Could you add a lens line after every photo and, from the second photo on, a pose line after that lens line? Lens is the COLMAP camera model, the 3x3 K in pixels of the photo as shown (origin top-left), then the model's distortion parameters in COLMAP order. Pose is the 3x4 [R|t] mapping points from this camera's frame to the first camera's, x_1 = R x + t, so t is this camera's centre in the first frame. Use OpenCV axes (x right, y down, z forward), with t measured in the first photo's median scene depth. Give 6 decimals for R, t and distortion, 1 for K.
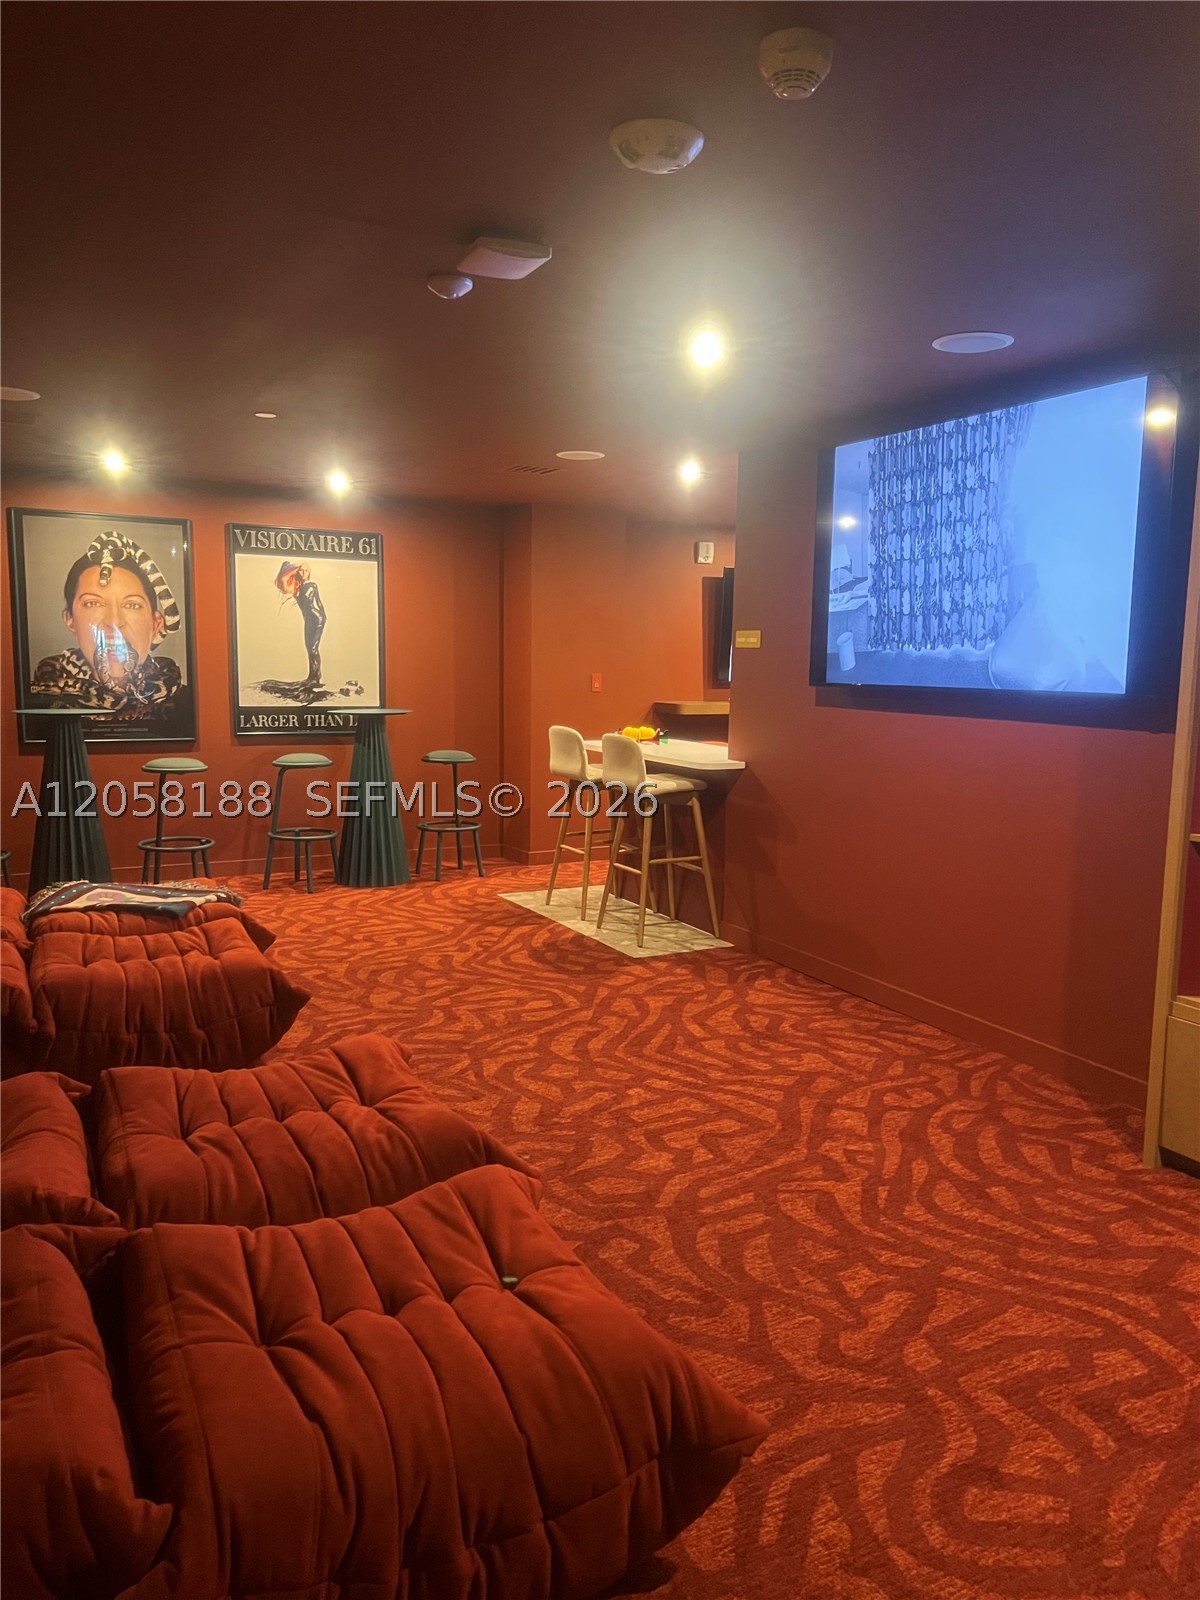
lens RADIAL K [[1222.1, 0, 600.0], [0, 1222.1, 800.0], [0, 0, 1]] dist [0.082470, -0.138674]
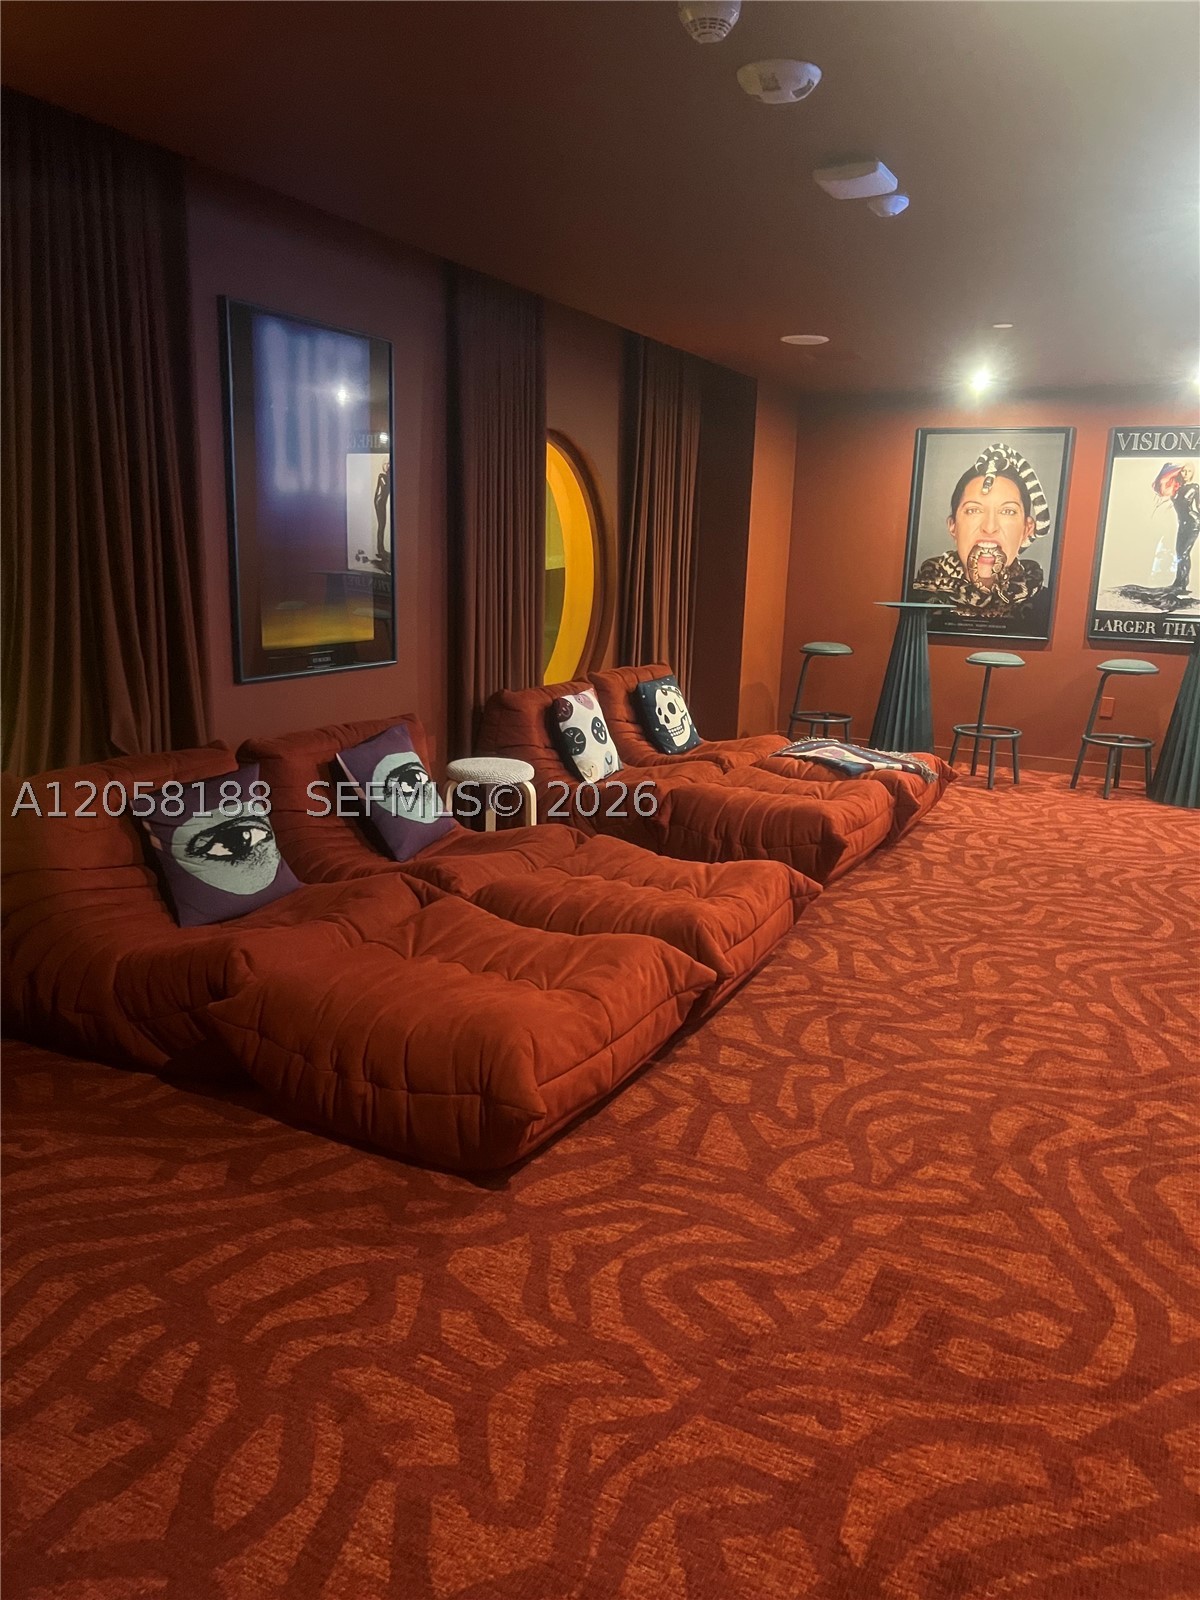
lens RADIAL K [[1222.1, 0, 600.0], [0, 1222.1, 800.0], [0, 0, 1]] dist [0.082470, -0.138674]
pose [[0.575405, 0.173454, -0.799264, 0.412053], [-0.121211, 0.984546, 0.126402, -0.000889], [0.808837, 0.024147, 0.587537, 0.091087]]
